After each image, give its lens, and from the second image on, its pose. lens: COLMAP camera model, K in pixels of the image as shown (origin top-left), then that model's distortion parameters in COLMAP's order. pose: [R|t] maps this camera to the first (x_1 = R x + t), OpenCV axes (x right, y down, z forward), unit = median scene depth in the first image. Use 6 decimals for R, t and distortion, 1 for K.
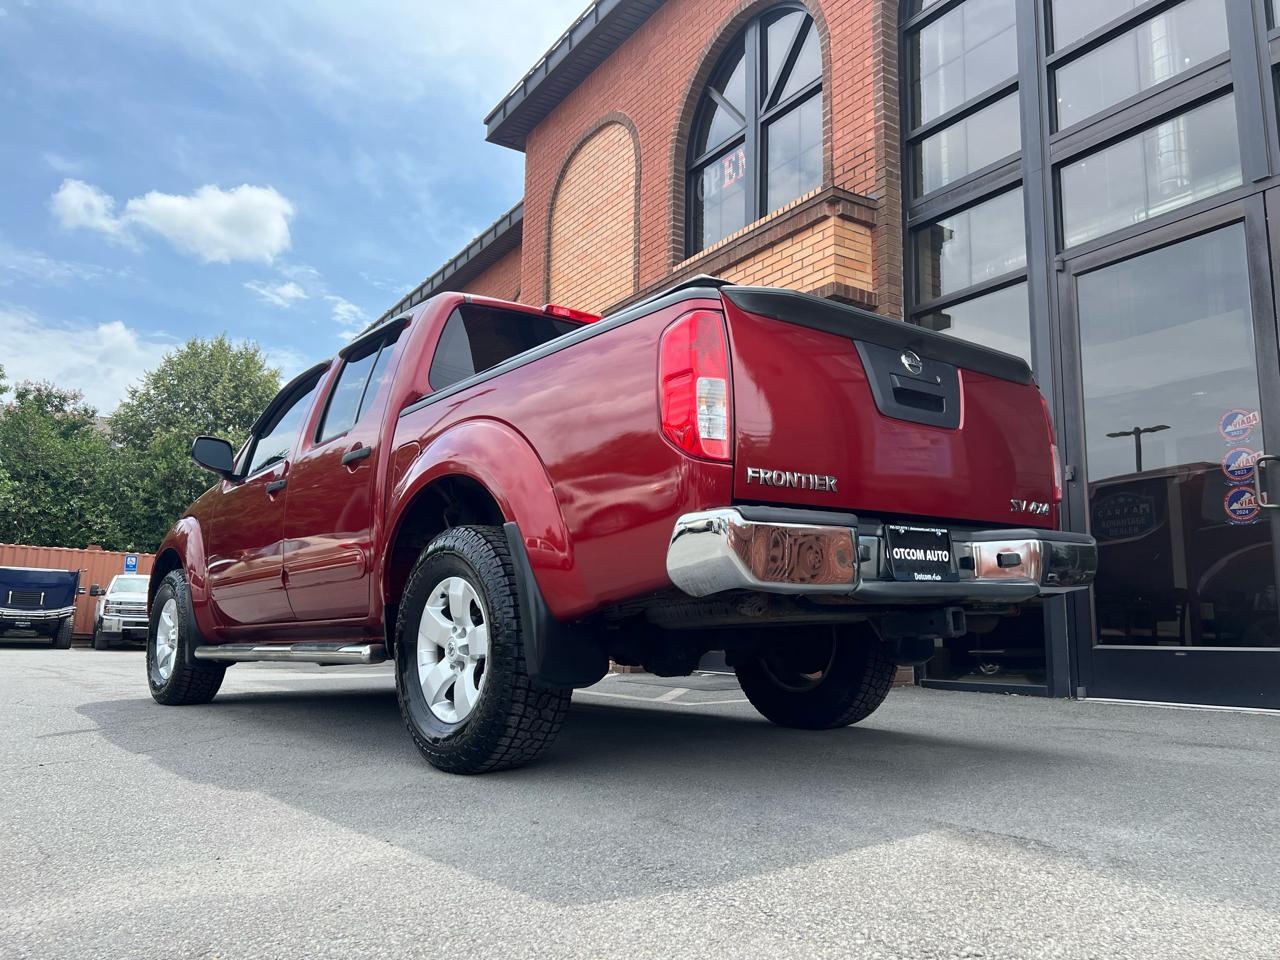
lens RADIAL K [[960.9, 0, 653.4], [0, 960.9, 479.5], [0, 0, 1]] dist [0.056491, -0.063048]
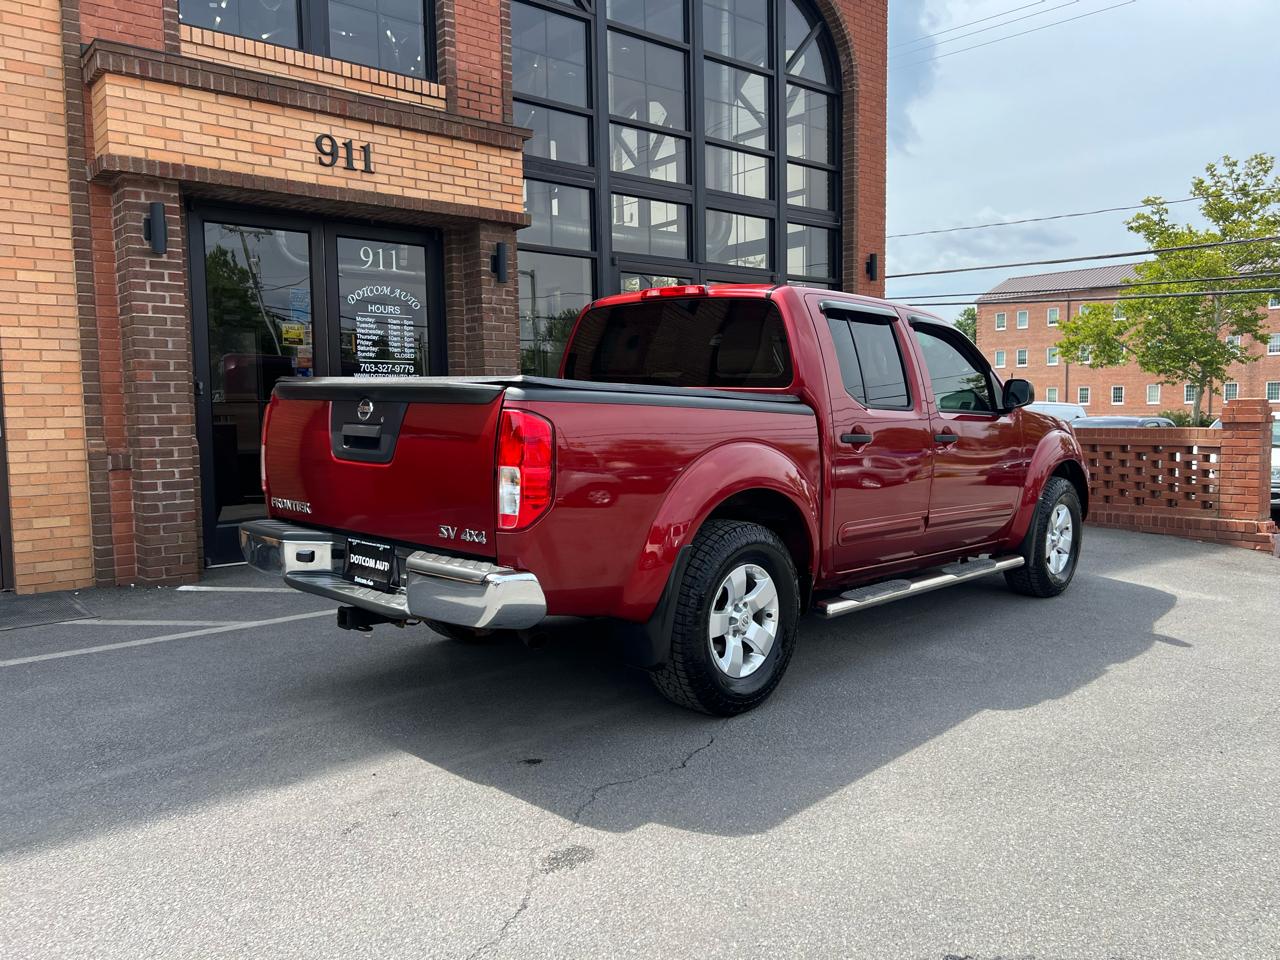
lens RADIAL K [[968.2, 0, 646.2], [0, 968.2, 480.9], [0, 0, 1]] dist [0.042794, -0.045346]
pose [[-0.119196, -0.088945, 0.988879, -1.002342], [-0.151602, 0.985931, 0.070406, 0.015243], [-0.981228, -0.141524, -0.131003, 0.914001]]
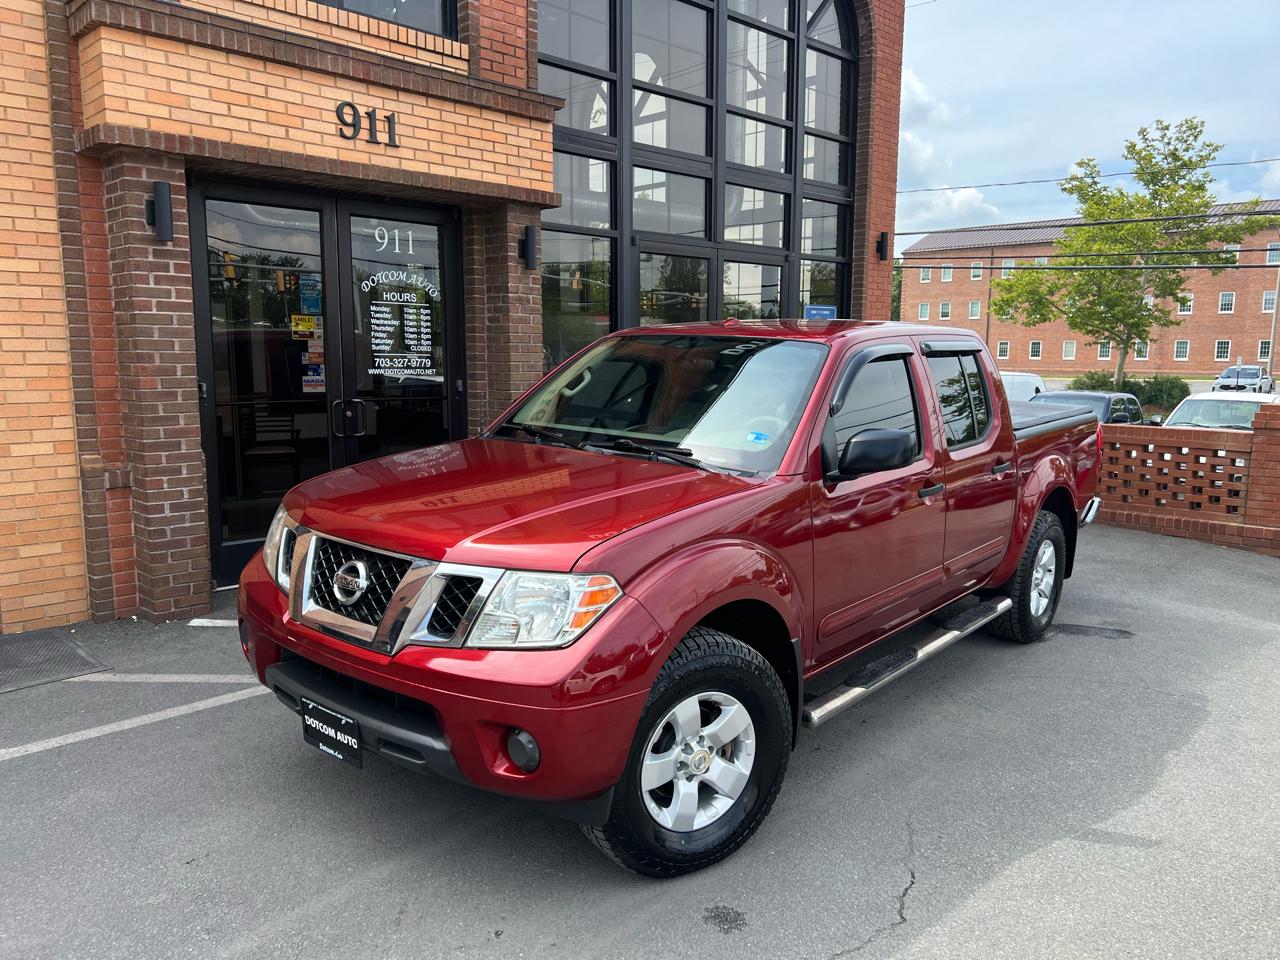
lens RADIAL K [[964.8, 0, 642.3], [0, 964.8, 482.1], [0, 0, 1]] dist [0.043926, -0.048966]
pose [[-0.197281, -0.151334, 0.968596, -0.893325], [-0.170584, 0.978240, 0.118097, -0.028756], [-0.965392, -0.141928, -0.218803, 1.041279]]
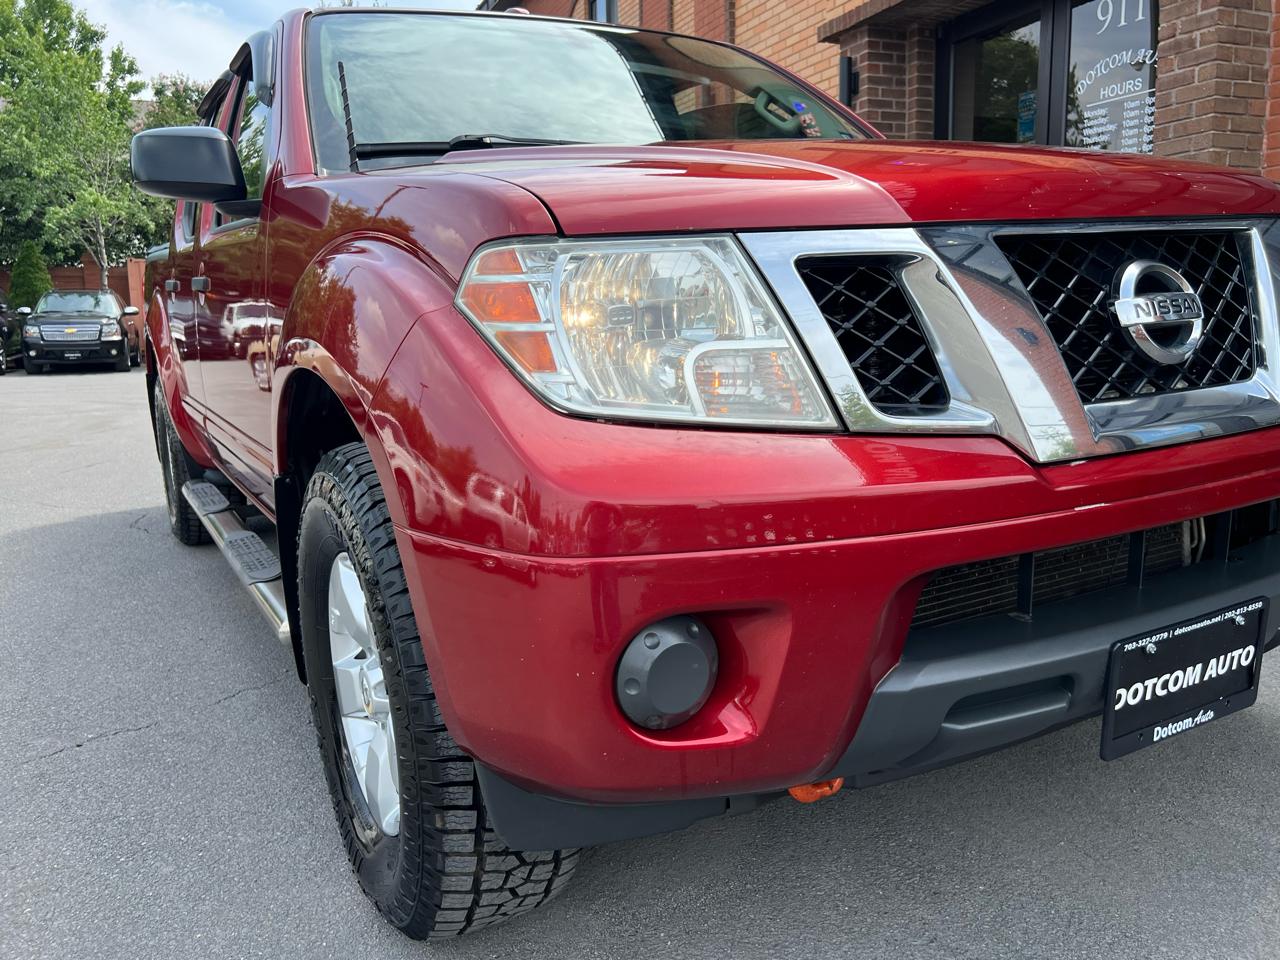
lens RADIAL K [[1037.8, 0, 645.0], [0, 1037.8, 486.3], [0, 0, 1]] dist [0.008221, -0.009750]
pose [[0.981278, -0.007408, -0.192454, -0.043515], [0.068350, 0.947612, 0.312025, -0.040355], [0.180060, -0.319337, 0.930377, 0.214071]]
